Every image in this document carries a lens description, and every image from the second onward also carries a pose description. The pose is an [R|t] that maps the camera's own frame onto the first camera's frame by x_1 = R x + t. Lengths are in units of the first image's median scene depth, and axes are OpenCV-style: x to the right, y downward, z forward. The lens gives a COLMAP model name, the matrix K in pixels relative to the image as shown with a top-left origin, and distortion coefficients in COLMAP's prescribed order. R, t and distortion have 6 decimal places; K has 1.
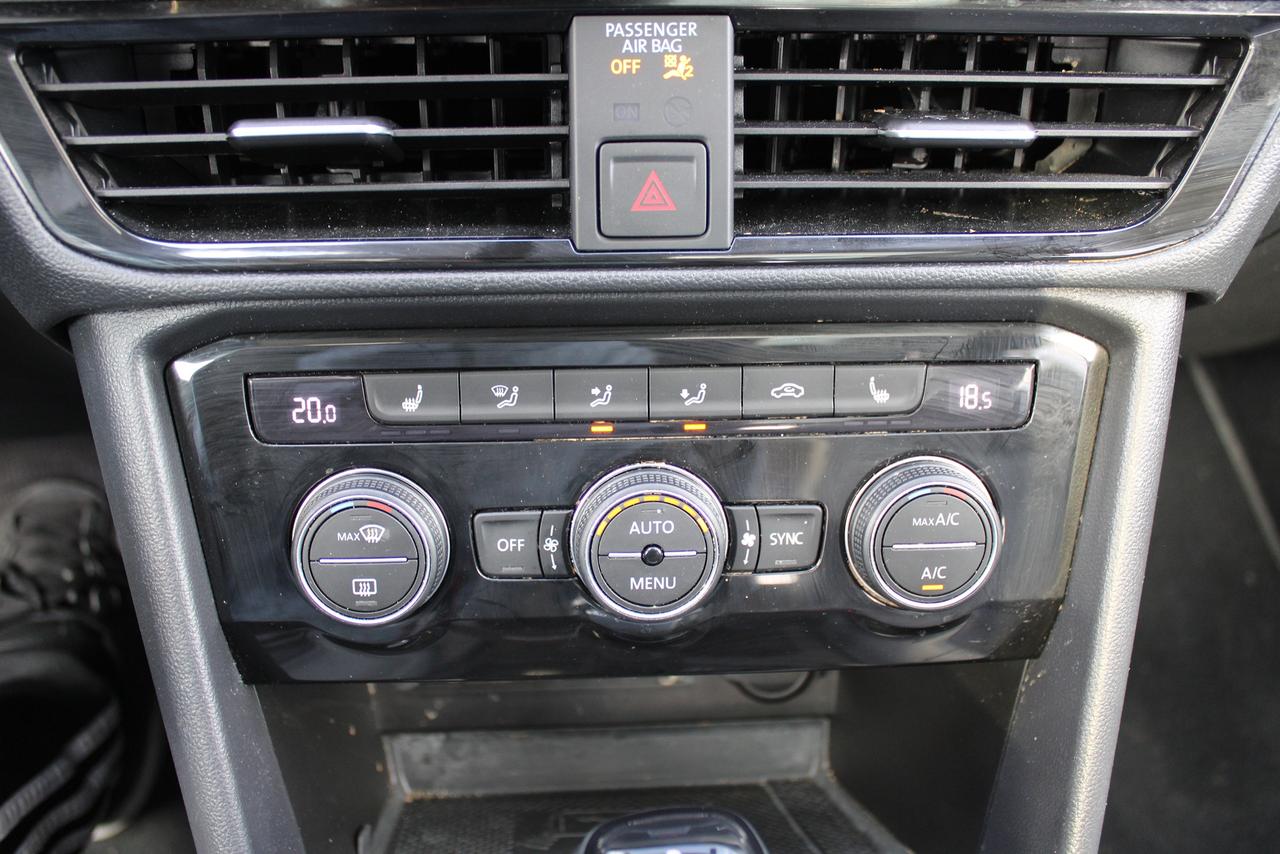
lens RADIAL K [[1153.7, 0, 640.0], [0, 1153.7, 427.0], [0, 0, 1]] dist [-0.153356, 0.128292]
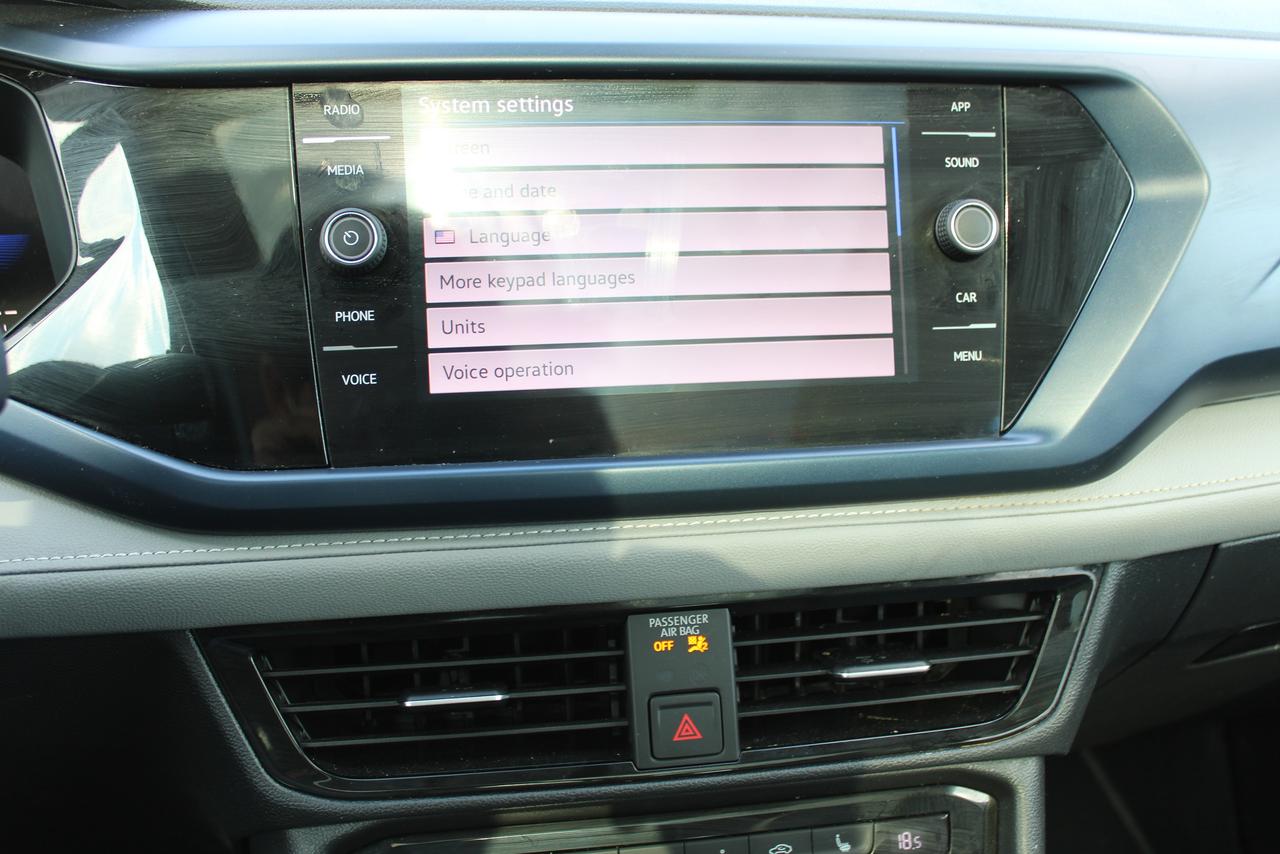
lens RADIAL K [[1153.7, 0, 640.0], [0, 1153.7, 427.0], [0, 0, 1]] dist [-0.153356, 0.128292]
pose [[0.994594, -0.042042, 0.094948, -0.160399], [0.070155, 0.946188, -0.315921, -0.099464], [-0.076557, 0.320874, 0.944023, -0.492135]]
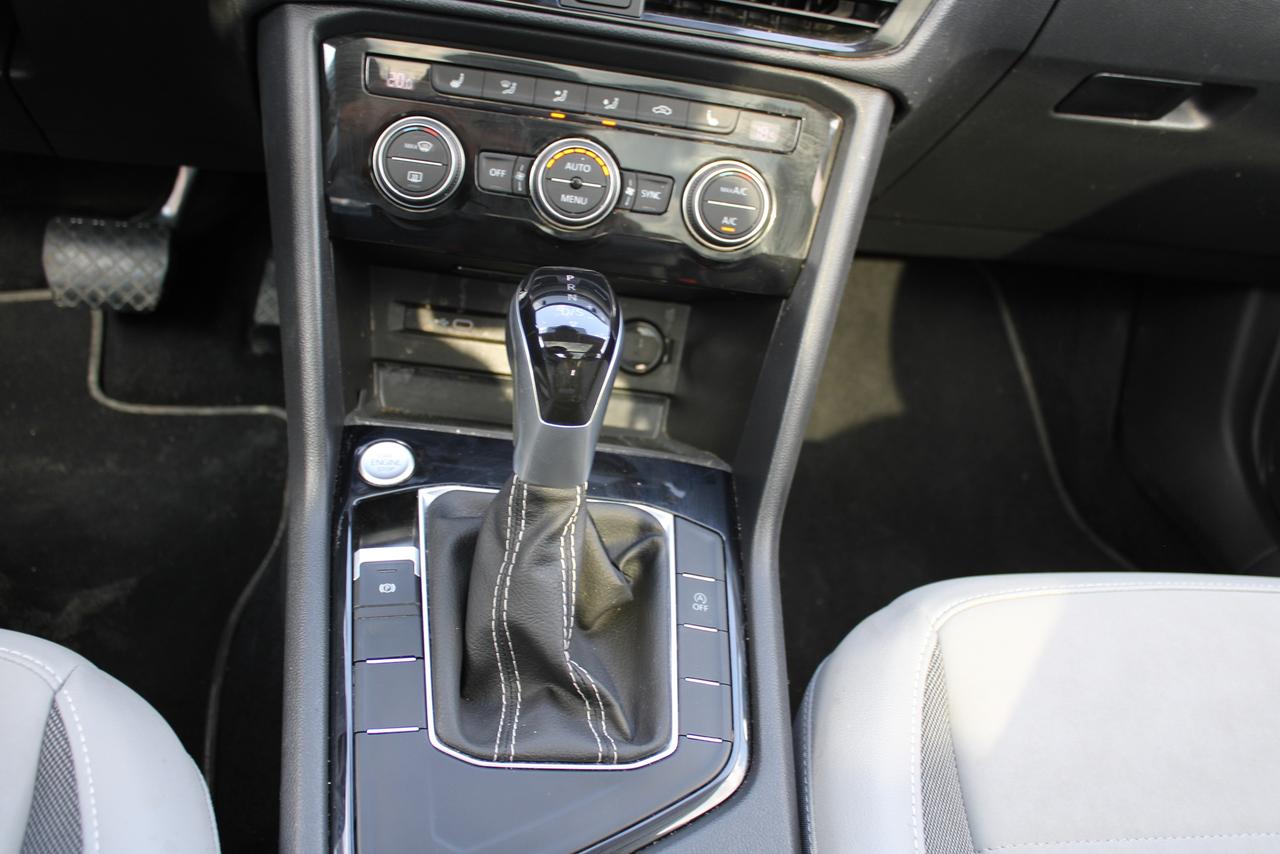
lens RADIAL K [[1153.7, 0, 640.0], [0, 1153.7, 427.0], [0, 0, 1]] dist [-0.153356, 0.128292]
pose [[0.987699, 0.137582, 0.074311, 0.029239], [-0.136598, 0.990459, -0.018197, 0.513792], [-0.076106, 0.007822, 0.997069, -0.808287]]
